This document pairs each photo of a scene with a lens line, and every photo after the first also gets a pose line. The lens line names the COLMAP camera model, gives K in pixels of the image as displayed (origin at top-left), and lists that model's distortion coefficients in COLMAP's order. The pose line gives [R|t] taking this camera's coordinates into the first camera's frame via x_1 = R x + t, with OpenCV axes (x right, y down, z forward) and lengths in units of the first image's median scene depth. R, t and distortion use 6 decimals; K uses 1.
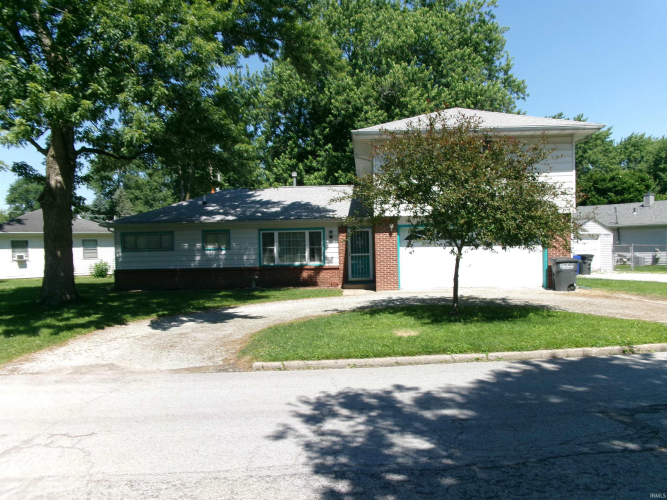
lens RADIAL K [[549.0, 0, 333.5], [0, 549.0, 250.0], [0, 0, 1]] dist [0.004342, 0.010476]
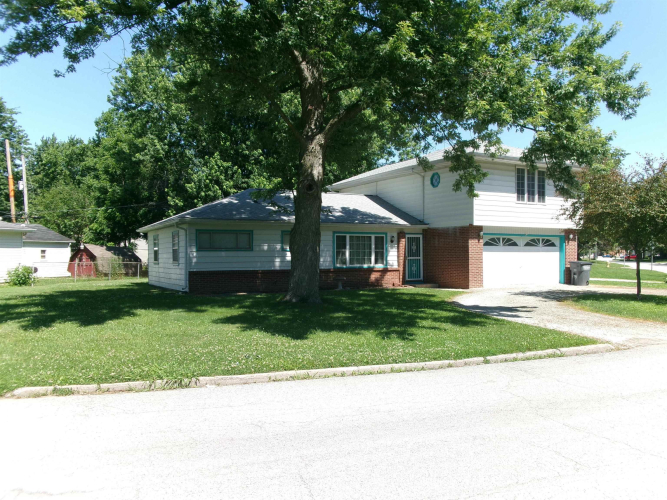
lens RADIAL K [[549.0, 0, 333.5], [0, 549.0, 250.0], [0, 0, 1]] dist [0.004342, 0.010476]
pose [[0.841632, 0.023914, 0.539522, -0.680245], [-0.009111, 0.999506, -0.030091, 0.026015], [-0.539975, 0.020410, 0.841433, 0.151511]]
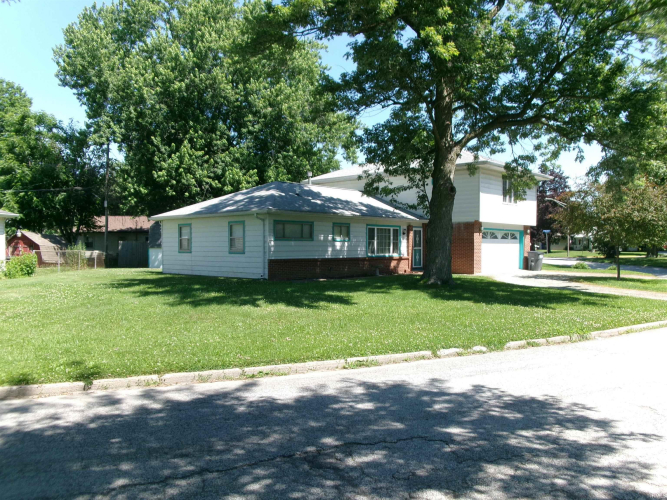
lens RADIAL K [[549.0, 0, 333.5], [0, 549.0, 250.0], [0, 0, 1]] dist [0.004342, 0.010476]
pose [[0.631502, 0.017648, 0.775174, -1.053226], [-0.008993, 0.999840, -0.015437, 0.032960], [-0.775322, 0.002777, 0.631560, 0.340413]]
